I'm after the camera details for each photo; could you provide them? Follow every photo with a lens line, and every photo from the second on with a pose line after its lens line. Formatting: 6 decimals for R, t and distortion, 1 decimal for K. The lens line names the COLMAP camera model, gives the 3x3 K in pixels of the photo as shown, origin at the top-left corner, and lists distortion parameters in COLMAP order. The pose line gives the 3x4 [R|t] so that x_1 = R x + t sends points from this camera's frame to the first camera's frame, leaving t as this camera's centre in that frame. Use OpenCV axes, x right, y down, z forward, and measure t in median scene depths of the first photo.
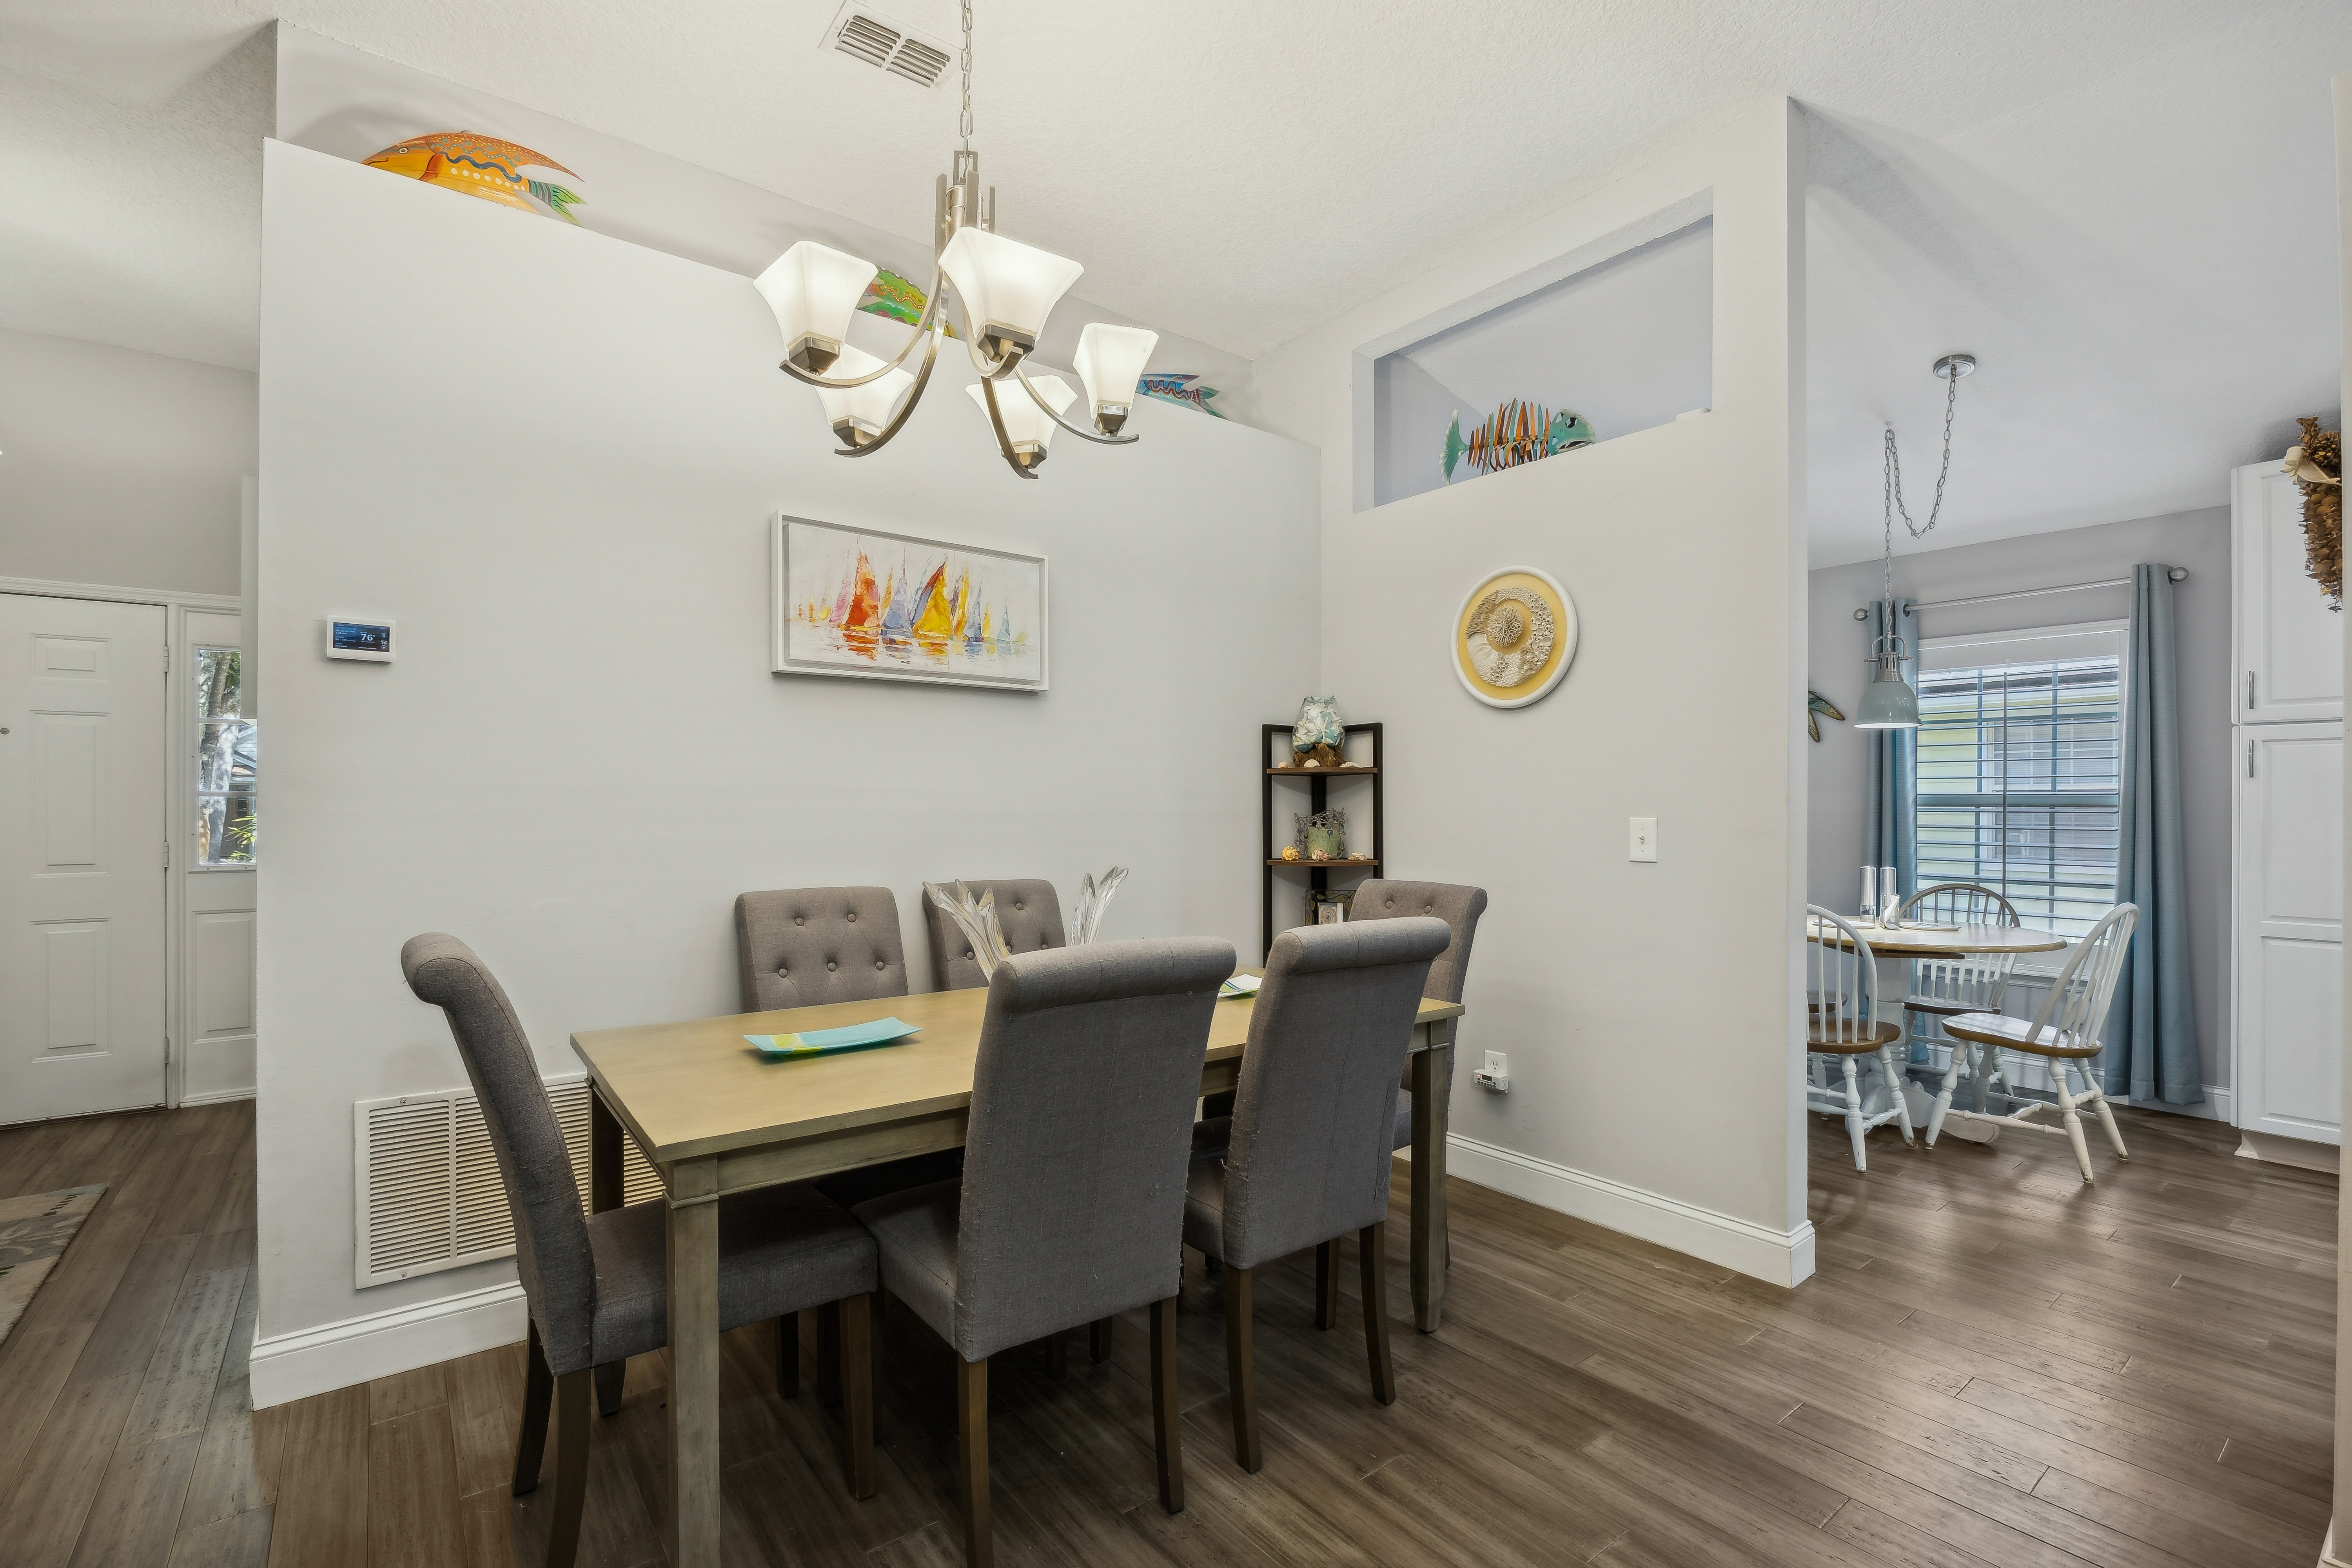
lens RADIAL K [[1027.1, 0, 1177.2], [0, 1027.1, 795.0], [0, 0, 1]] dist [-0.016111, -0.000233]
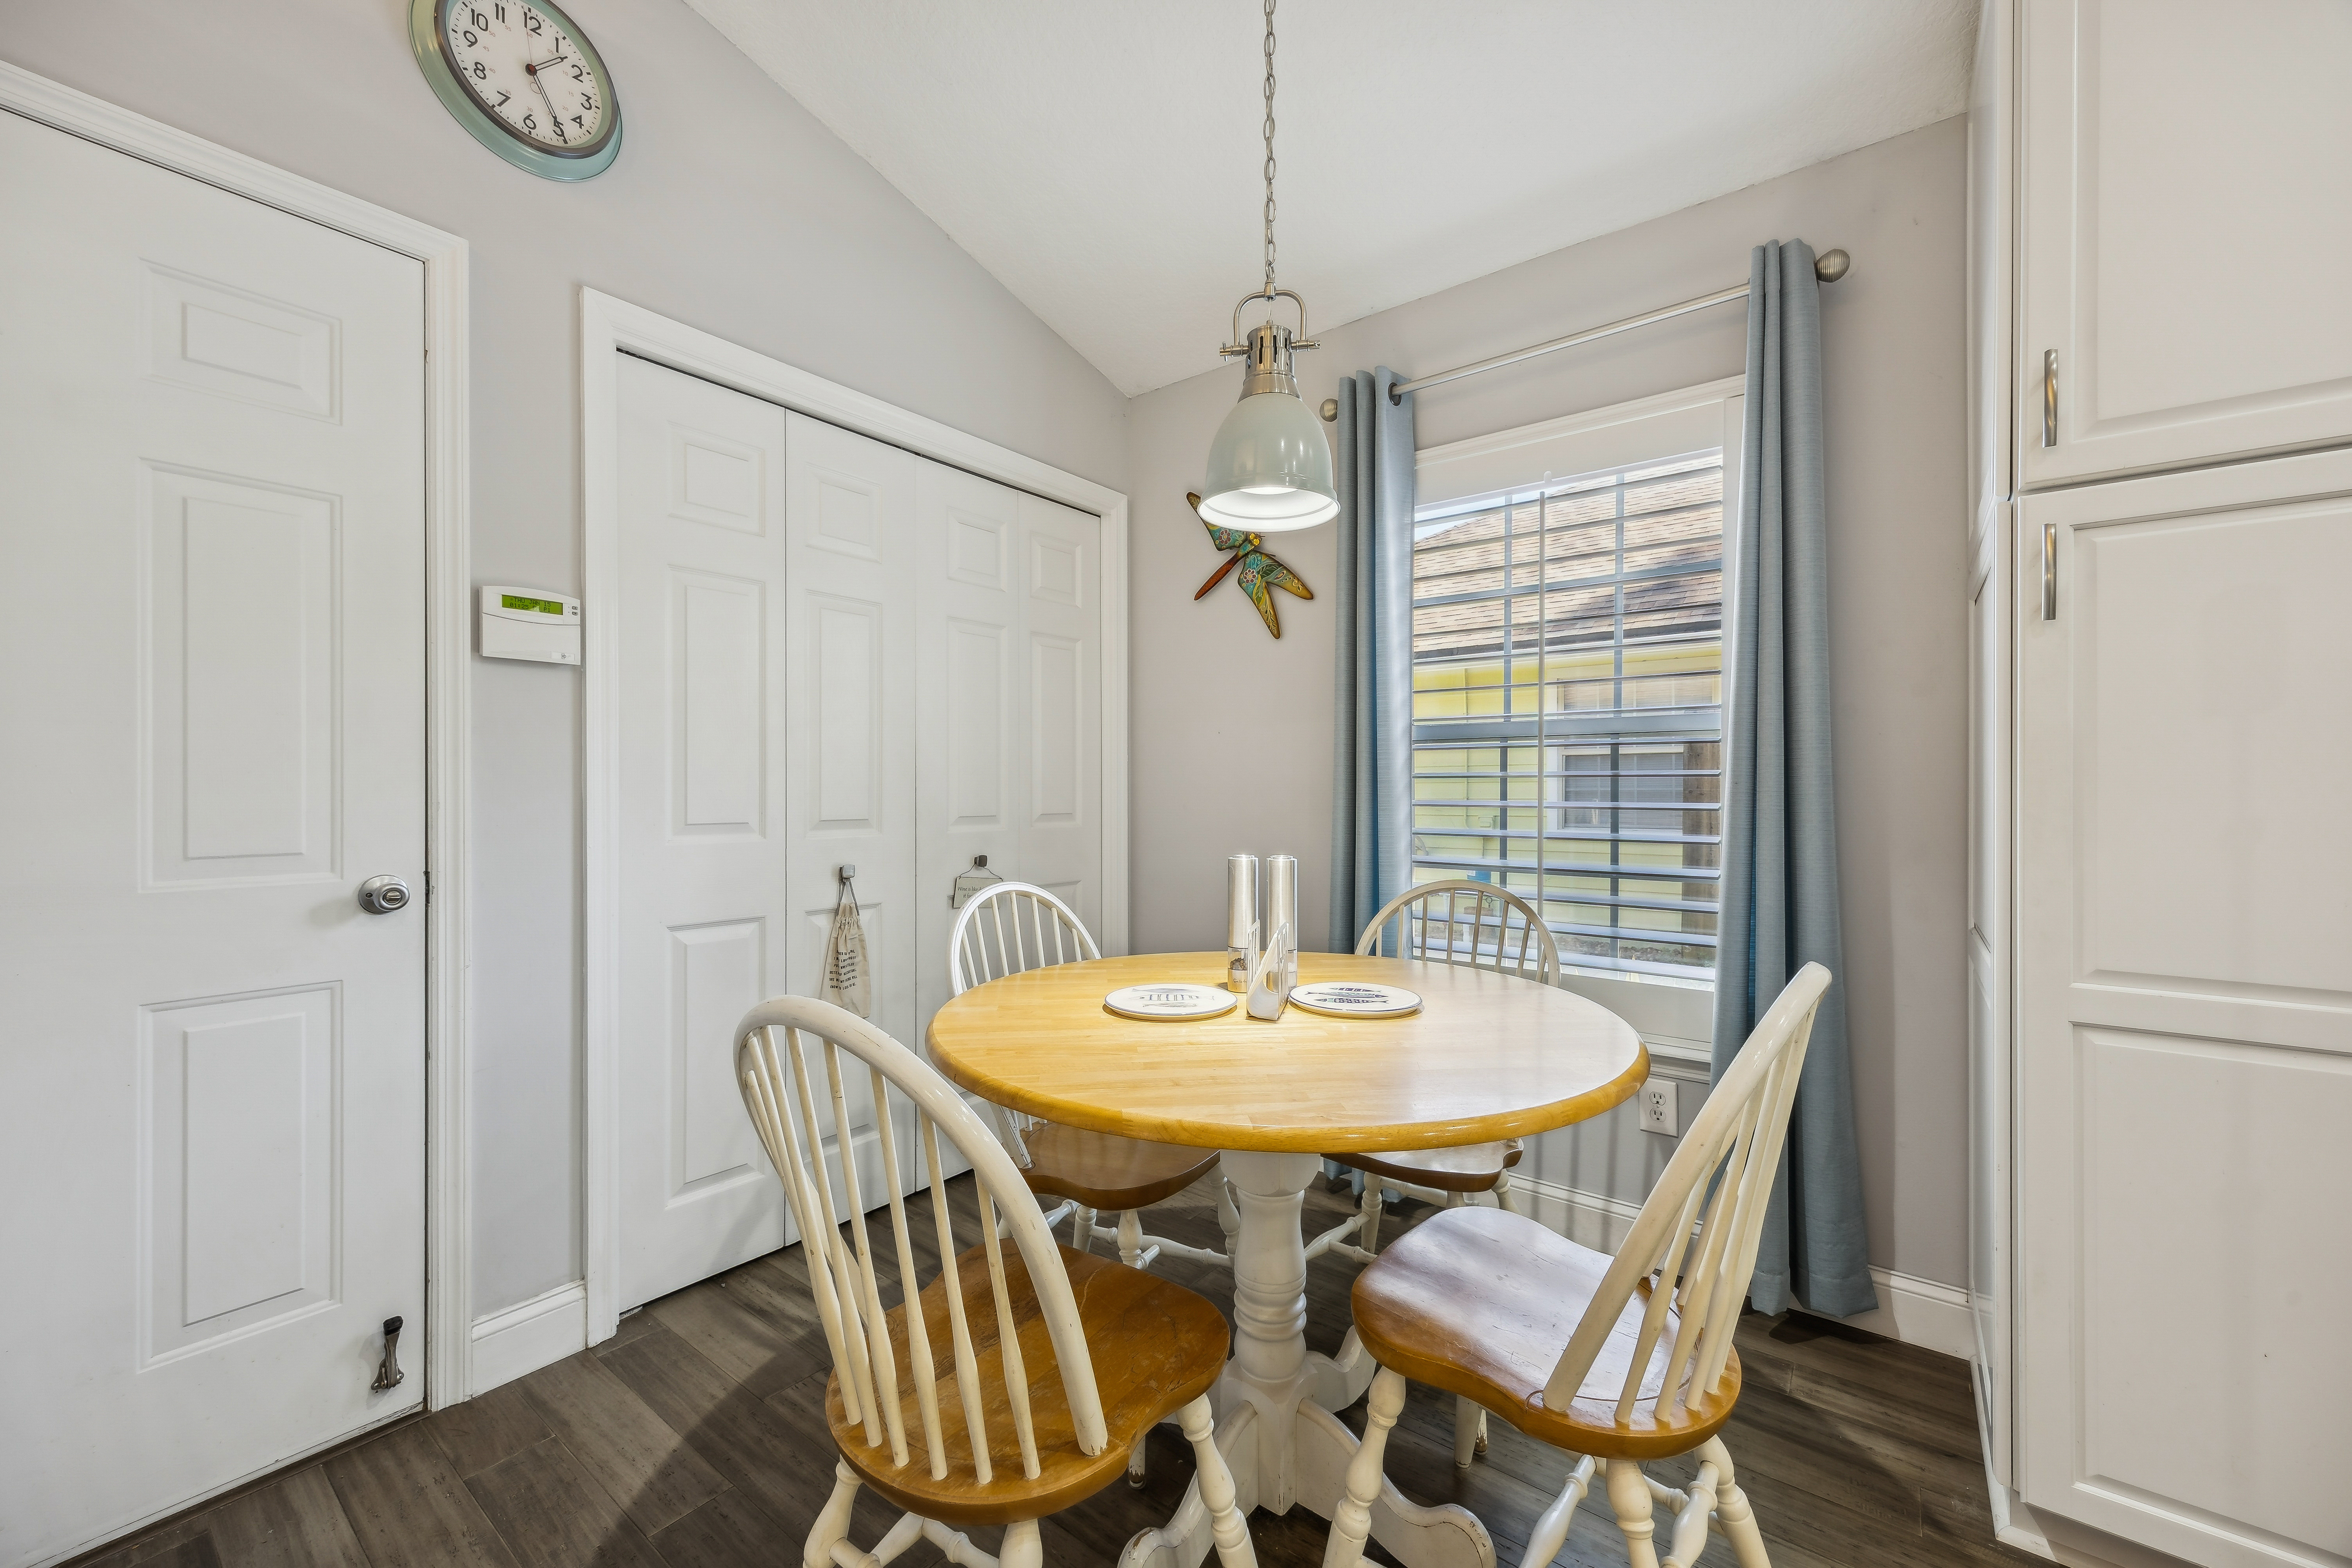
lens RADIAL K [[898.5, 0, 1178.9], [0, 898.5, 778.1], [0, 0, 1]] dist [-0.000803, -0.000015]
pose [[0.967127, 0.000003, 0.254293, 0.532181], [0.000154, 1.000000, -0.000597, 0.036479], [-0.254293, 0.000617, 0.967127, 0.614653]]
